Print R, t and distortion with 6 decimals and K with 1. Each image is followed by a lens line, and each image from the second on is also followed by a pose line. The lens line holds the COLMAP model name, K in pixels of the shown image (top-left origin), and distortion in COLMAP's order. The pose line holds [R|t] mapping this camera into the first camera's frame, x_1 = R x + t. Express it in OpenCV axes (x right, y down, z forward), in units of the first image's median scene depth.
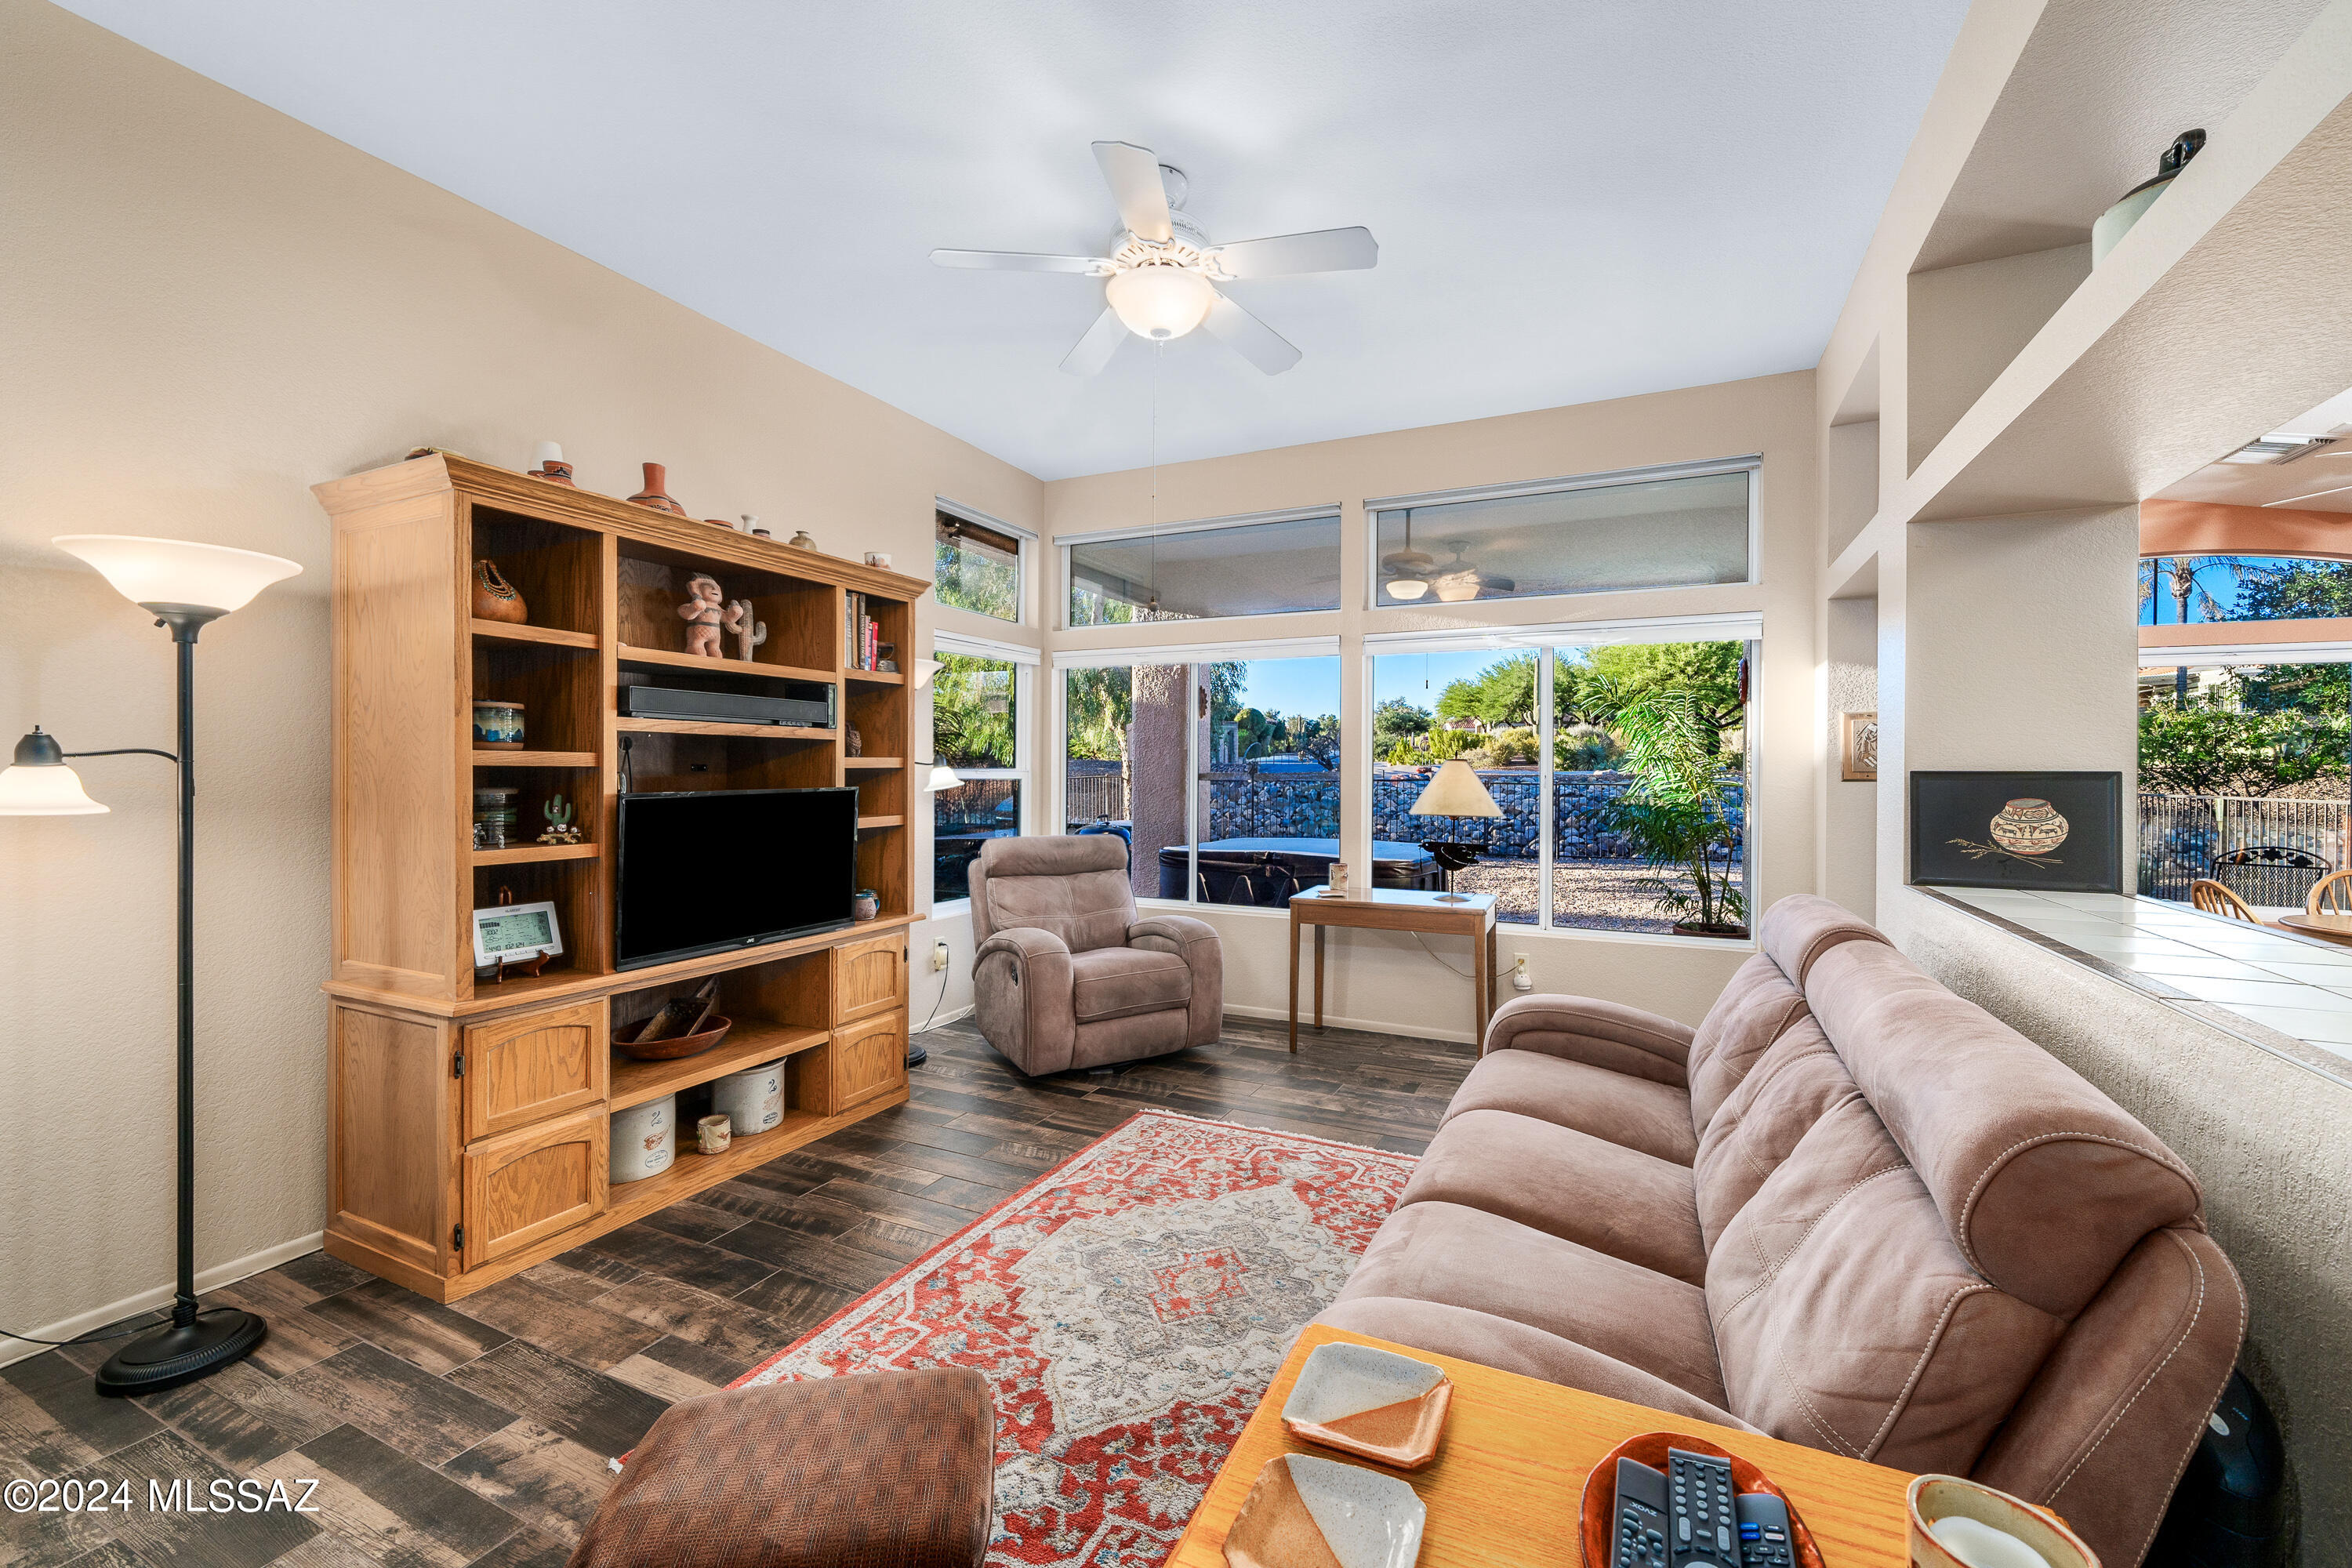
lens RADIAL K [[932.0, 0, 1229.9], [0, 932.0, 770.6], [0, 0, 1]] dist [0.000221, -0.000175]
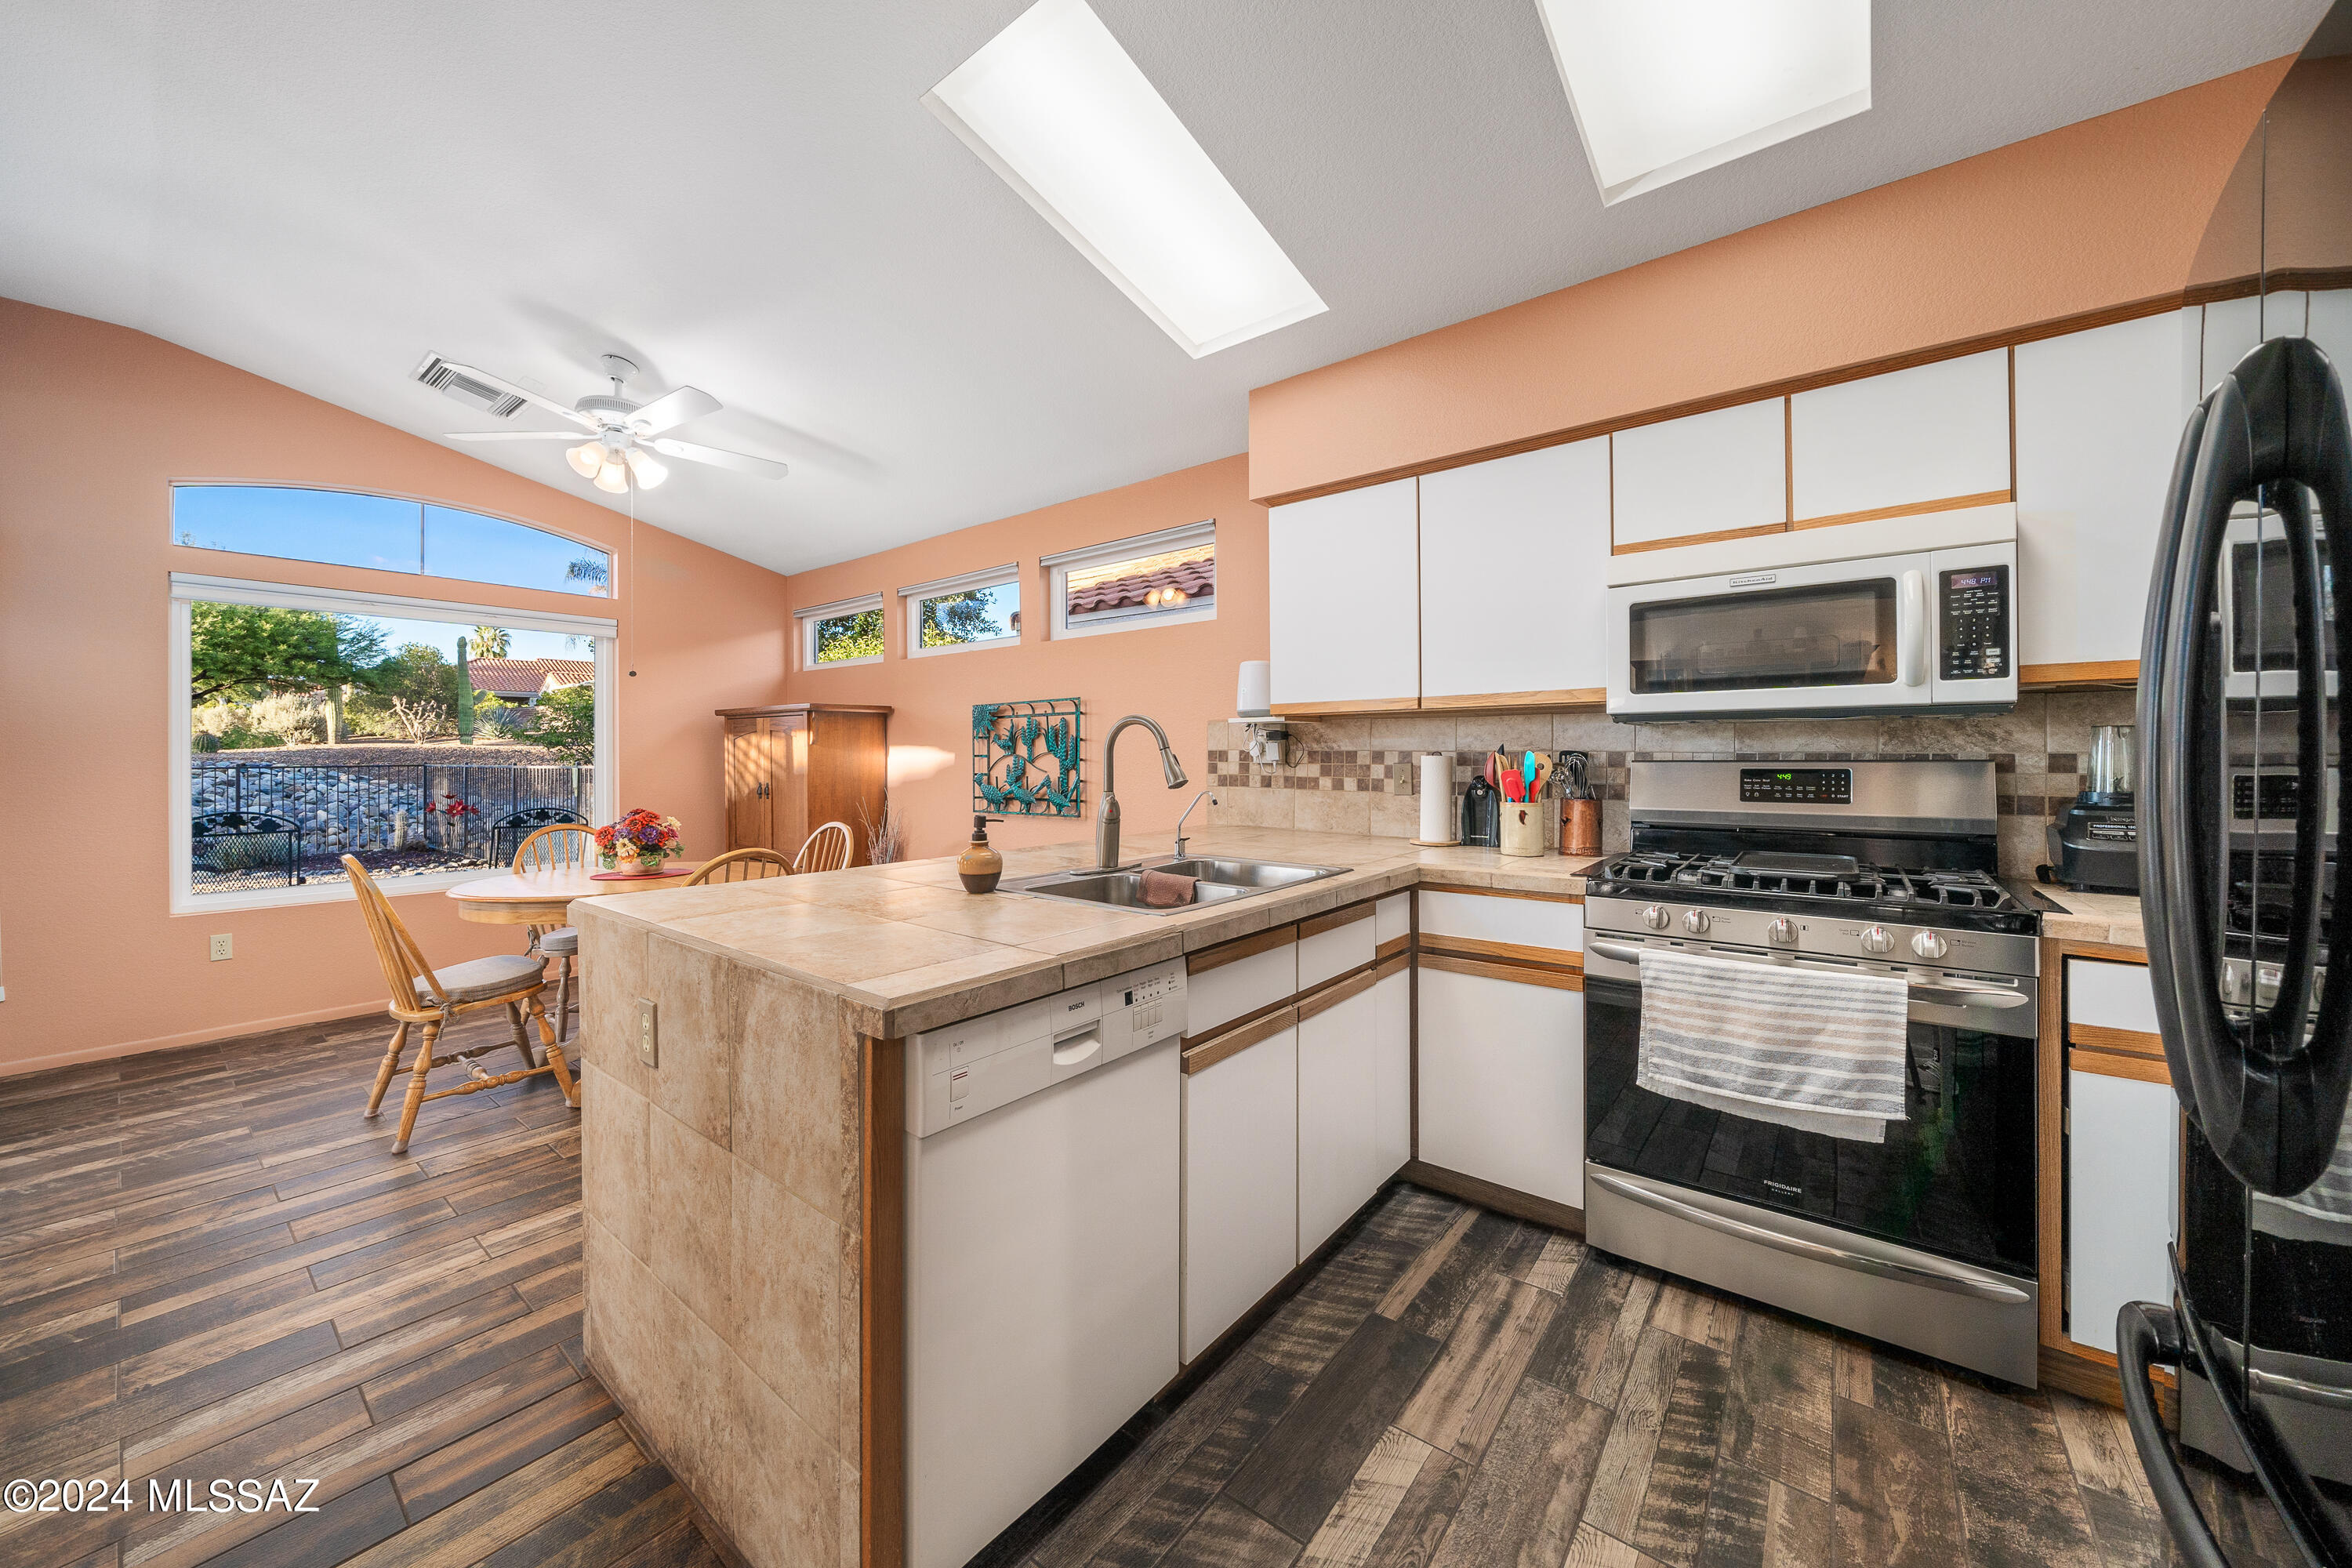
lens RADIAL K [[859.3, 0, 1098.9], [0, 859.3, 754.4], [0, 0, 1]] dist [-0.004104, 0.000381]
pose [[0.293908, -0.007213, 0.955806, 0.635166], [0.009153, 0.999947, 0.004731, 0.037217], [-0.955790, 0.007358, 0.293959, 0.182646]]
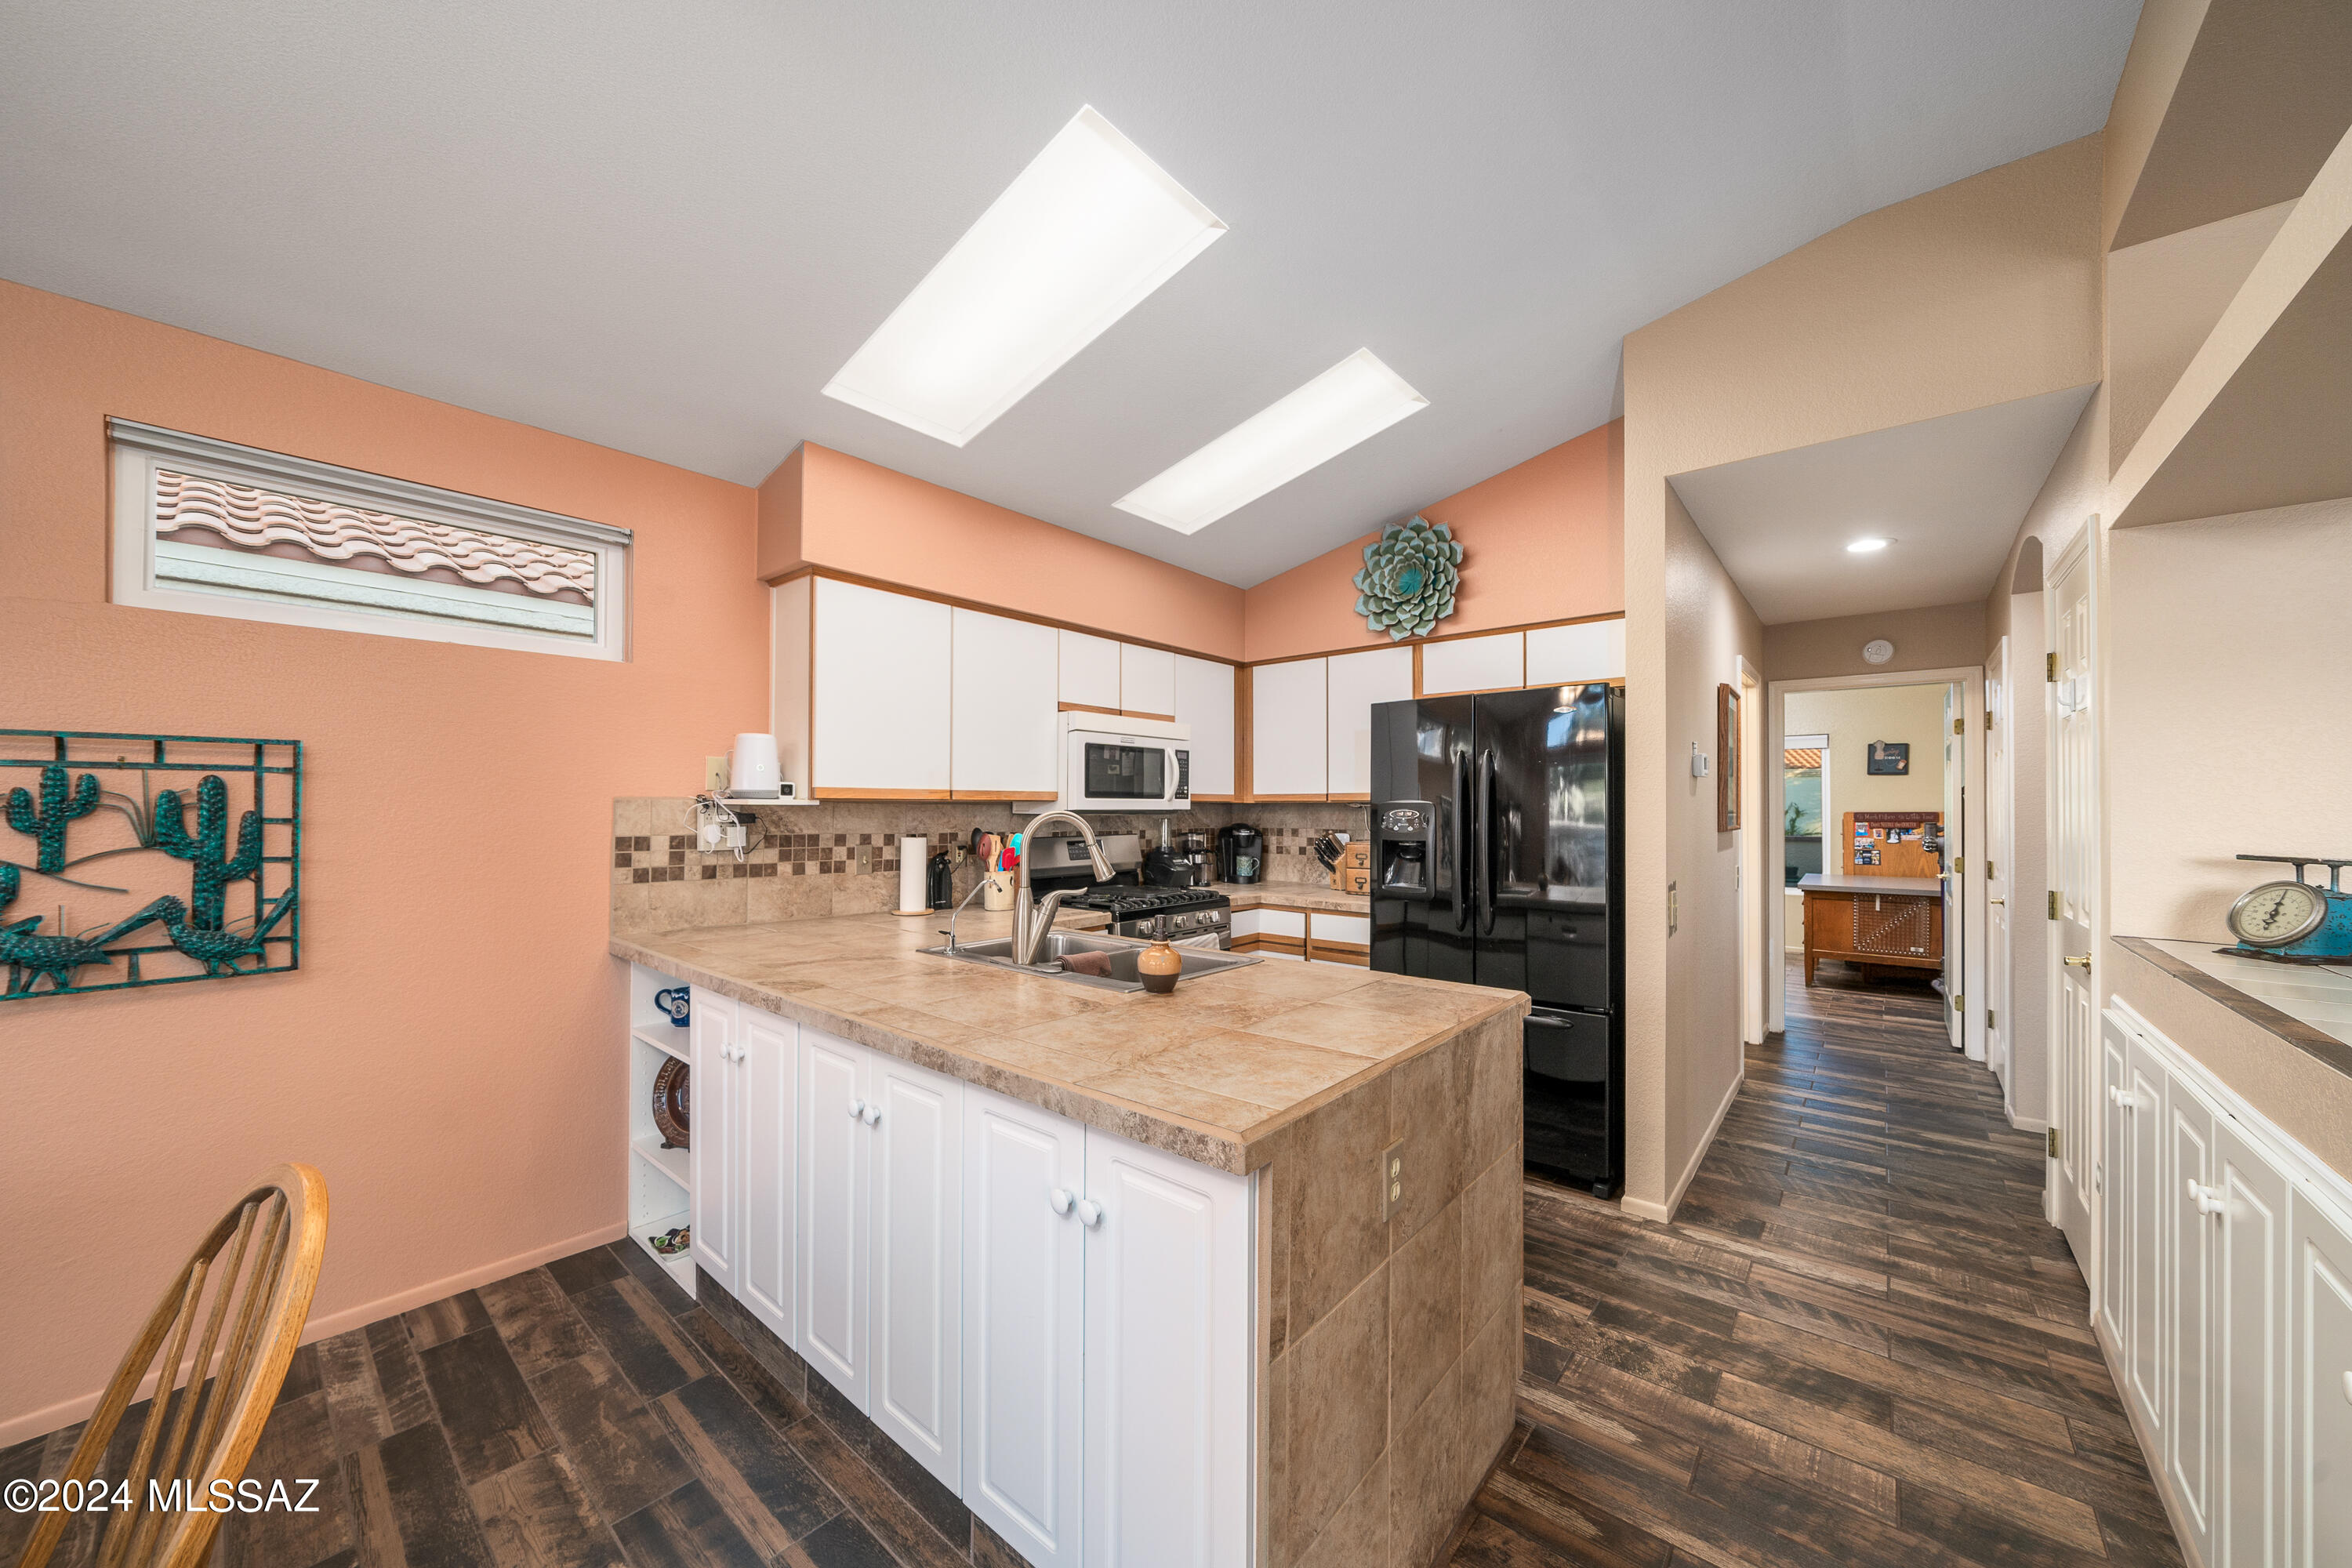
lens RADIAL K [[838.0, 0, 1171.3], [0, 838.0, 808.9], [0, 0, 1]] dist [-0.001808, -0.000252]
pose [[-0.957826, -0.008719, 0.287215, 1.013896], [-0.007600, 0.999959, 0.005009, 0.002122], [-0.287247, 0.002615, -0.957853, 1.031464]]
